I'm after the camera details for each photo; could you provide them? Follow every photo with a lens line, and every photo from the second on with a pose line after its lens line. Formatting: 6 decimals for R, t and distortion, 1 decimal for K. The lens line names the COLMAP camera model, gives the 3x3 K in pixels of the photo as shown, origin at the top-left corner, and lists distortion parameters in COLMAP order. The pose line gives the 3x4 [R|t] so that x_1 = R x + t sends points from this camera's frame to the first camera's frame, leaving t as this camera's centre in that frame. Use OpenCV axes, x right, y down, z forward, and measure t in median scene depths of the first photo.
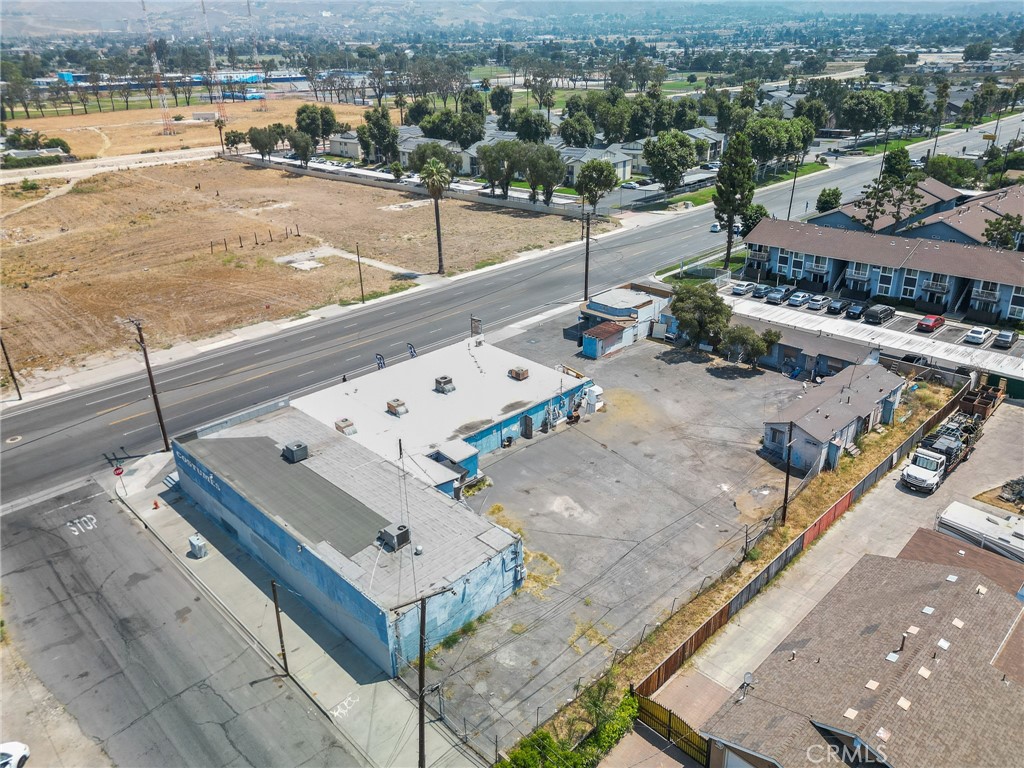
lens RADIAL K [[732.4, 0, 529.9], [0, 732.4, 384.6], [0, 0, 1]] dist [0.081603, -0.089100]
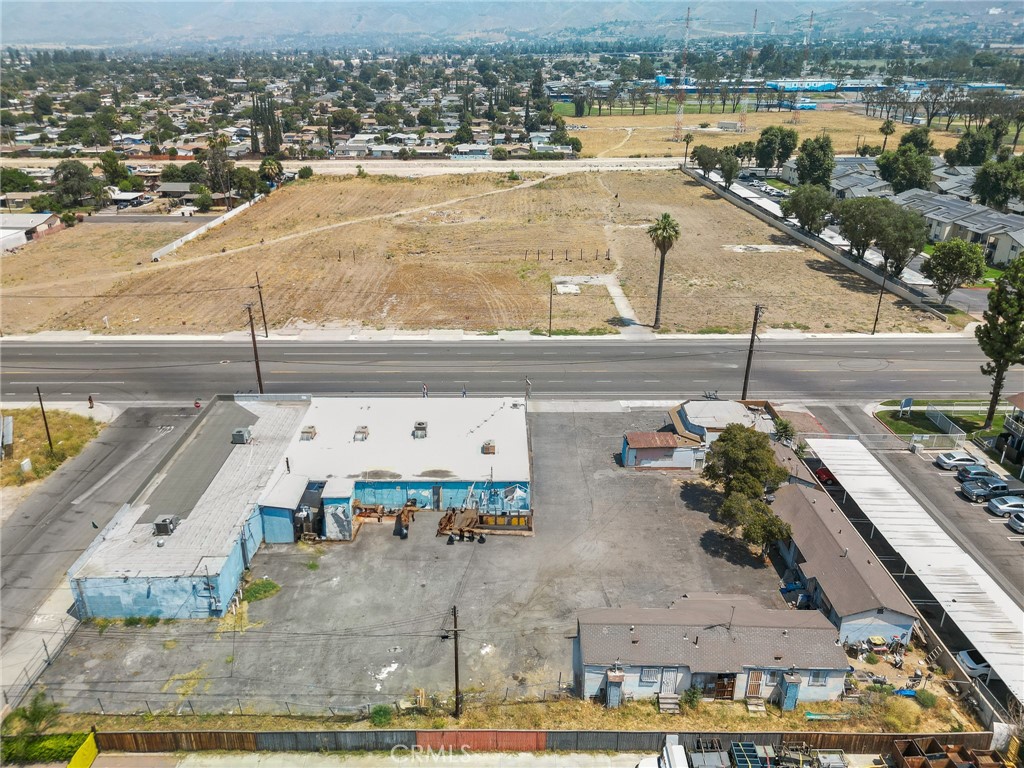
lens RADIAL K [[729.6, 0, 500.7], [0, 729.6, 386.1], [0, 0, 1]] dist [0.081967, -0.080028]
pose [[0.704014, 0.312011, -0.637976, 0.445674], [-0.309340, 0.943350, 0.119998, -0.160341], [0.639275, 0.112871, 0.760649, 0.189652]]
